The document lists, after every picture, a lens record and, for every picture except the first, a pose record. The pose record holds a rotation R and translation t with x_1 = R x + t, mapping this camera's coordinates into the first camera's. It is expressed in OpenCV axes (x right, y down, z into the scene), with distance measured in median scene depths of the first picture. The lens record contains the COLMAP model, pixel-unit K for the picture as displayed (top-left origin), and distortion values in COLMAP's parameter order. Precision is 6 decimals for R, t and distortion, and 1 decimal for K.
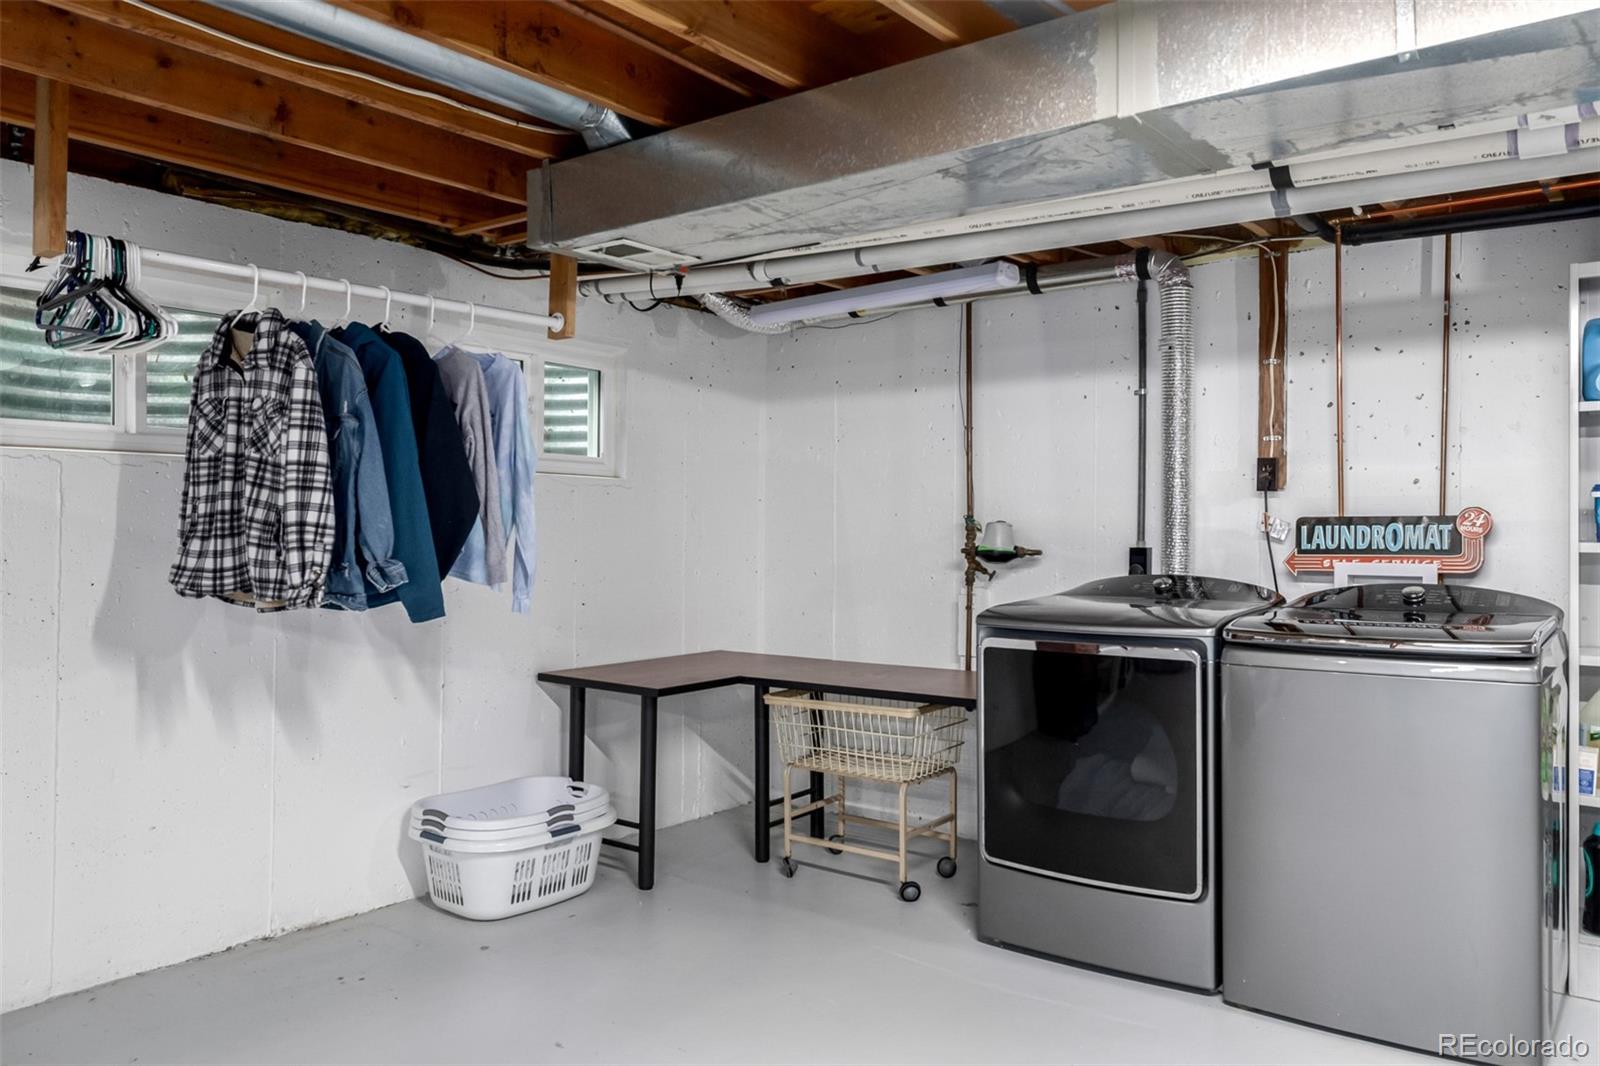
lens RADIAL K [[1198.3, 0, 797.6], [0, 1198.3, 532.4], [0, 0, 1]] dist [0.002168, 0.002615]
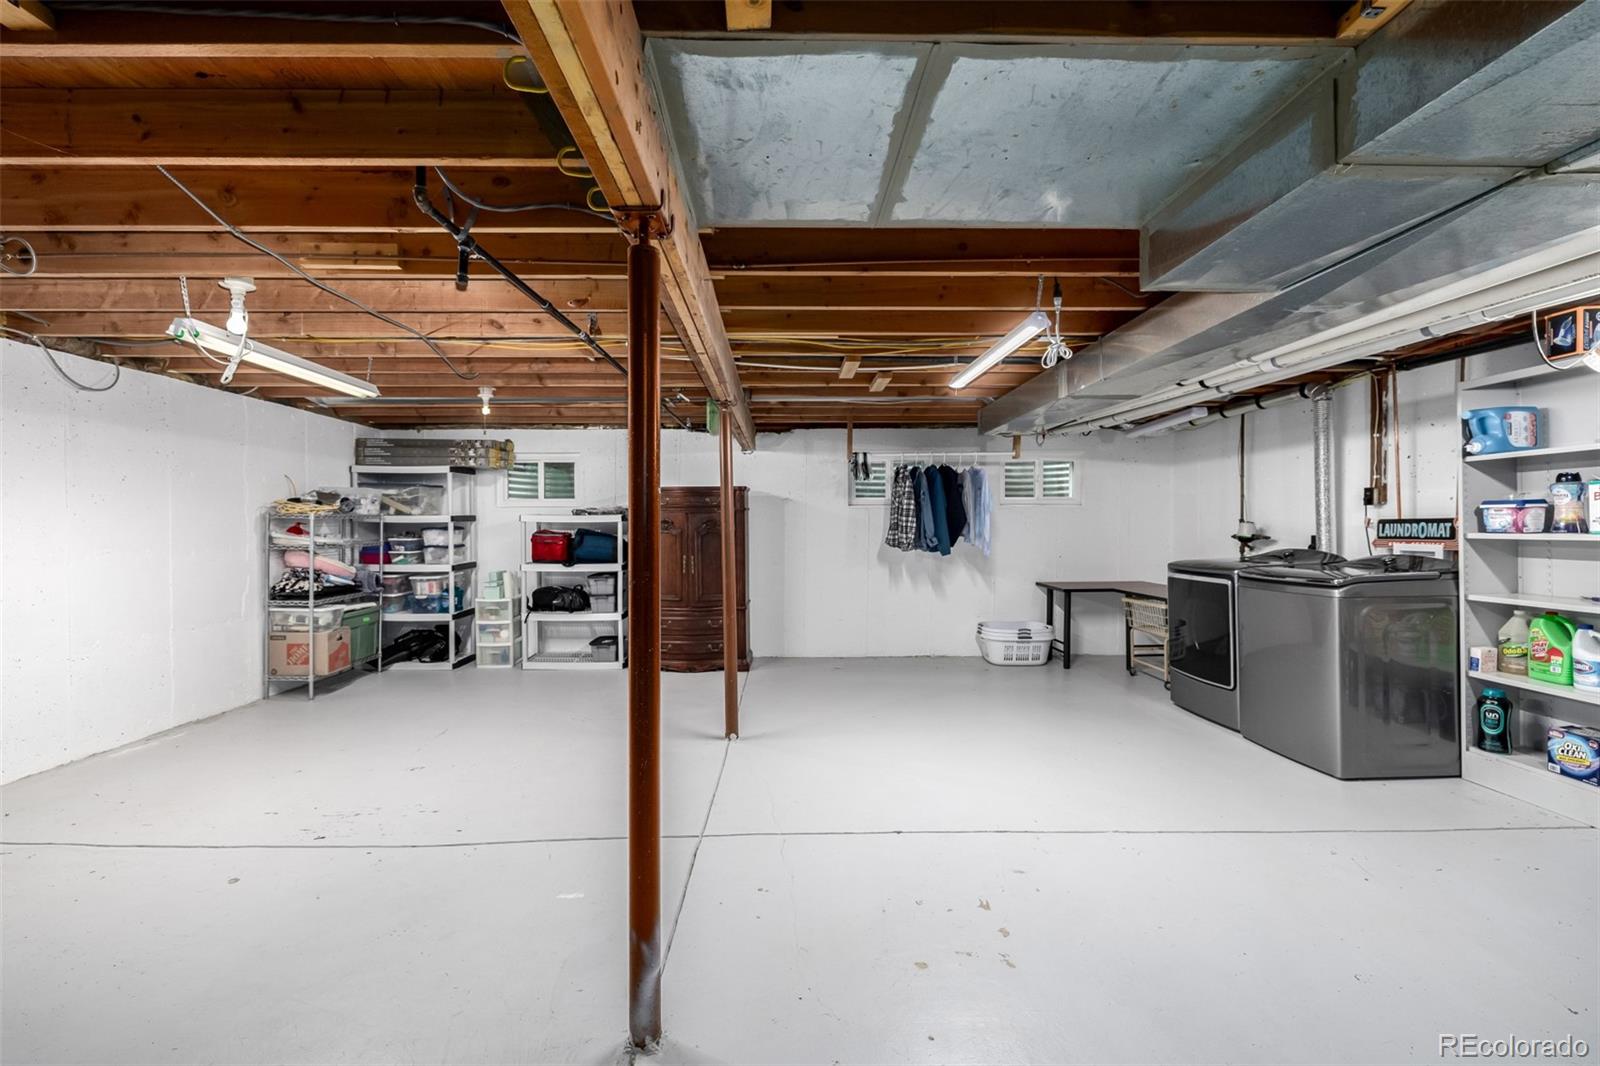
lens RADIAL K [[667.3, 0, 796.3], [0, 667.3, 526.3], [0, 0, 1]] dist [0.001137, 0.000334]
pose [[0.637270, -0.003850, -0.770631, 0.657186], [0.003860, 0.999991, -0.001804, -0.003578], [0.770631, -0.001825, 0.637279, -0.372274]]
